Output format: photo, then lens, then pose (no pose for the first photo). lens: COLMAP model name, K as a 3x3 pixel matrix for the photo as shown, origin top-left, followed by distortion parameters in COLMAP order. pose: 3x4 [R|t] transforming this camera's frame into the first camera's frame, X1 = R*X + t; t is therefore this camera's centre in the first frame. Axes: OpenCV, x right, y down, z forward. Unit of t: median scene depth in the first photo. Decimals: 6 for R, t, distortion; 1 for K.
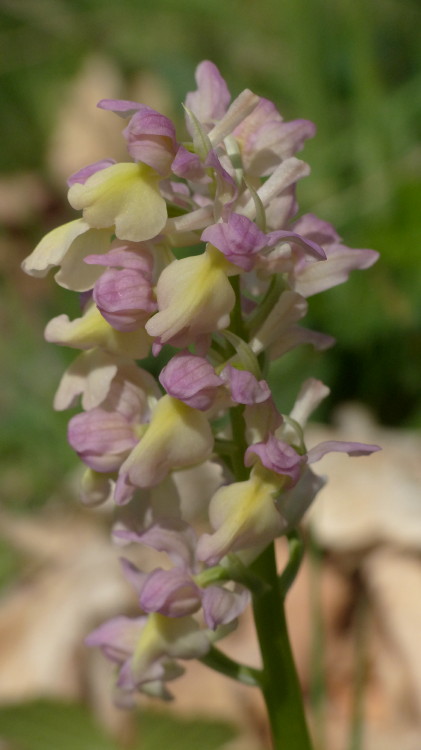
lens RADIAL K [[2149.1, 0, 210.6], [0, 2149.1, 376.0], [0, 0, 1]] dist [-0.145337, 0.000000]
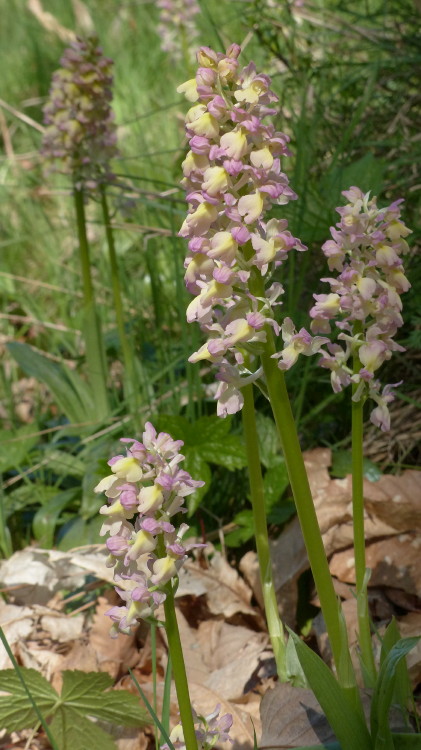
lens RADIAL K [[2149.1, 0, 207.5], [0, 2149.1, 368.6], [0, 0, 1]] dist [-0.145337, 0.000000]
pose [[0.977779, -0.011574, 0.209318, -0.574378], [0.023395, 0.998262, -0.054085, -0.054650], [-0.208328, 0.057780, 0.976351, -2.071802]]
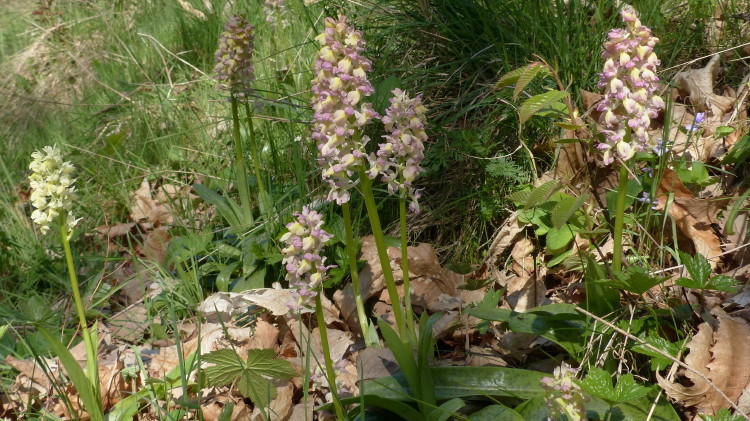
lens RADIAL K [[2149.1, 0, 375.7], [0, 2149.1, 213.8], [0, 0, 1]] dist [-0.145337, 0.000000]
pose [[0.933510, -0.023000, 0.357814, -2.034729], [0.066104, 0.991874, -0.108703, 0.562312], [-0.352406, 0.125128, 0.927444, -4.820630]]
